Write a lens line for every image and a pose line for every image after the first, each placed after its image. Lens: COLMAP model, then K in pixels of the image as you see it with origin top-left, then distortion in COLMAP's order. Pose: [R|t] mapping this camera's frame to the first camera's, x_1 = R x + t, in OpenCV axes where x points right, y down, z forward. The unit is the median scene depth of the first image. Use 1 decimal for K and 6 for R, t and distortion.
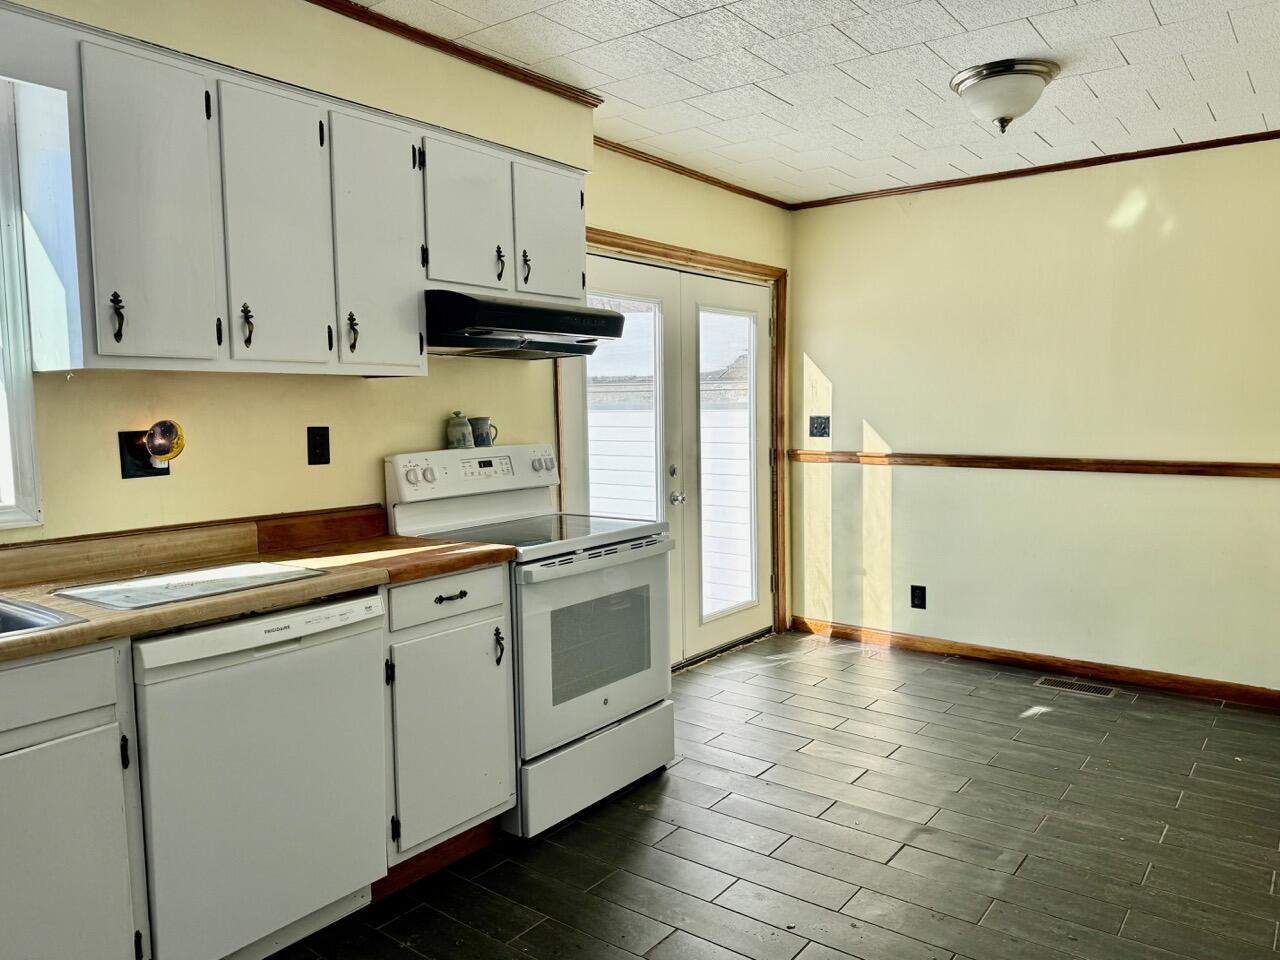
lens RADIAL K [[943.3, 0, 642.7], [0, 943.3, 479.4], [0, 0, 1]] dist [0.028694, -0.020087]
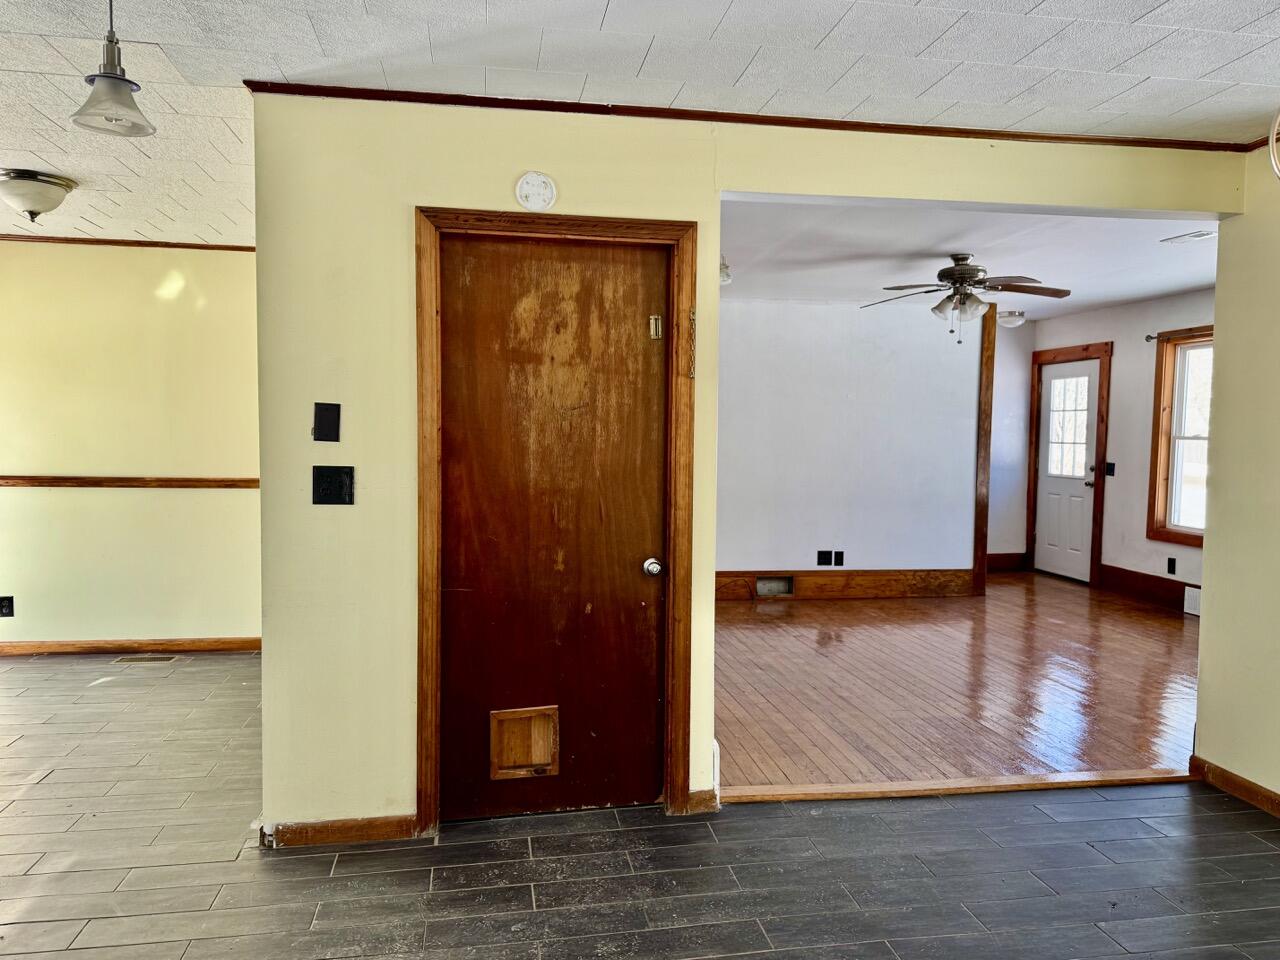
lens RADIAL K [[943.3, 0, 637.5], [0, 943.3, 483.2], [0, 0, 1]] dist [0.028694, -0.020087]
pose [[0.691706, -0.021832, 0.721849, 0.005411], [0.036113, 0.999338, -0.004381, 0.011849], [-0.721276, 0.029099, 0.692037, -0.265062]]
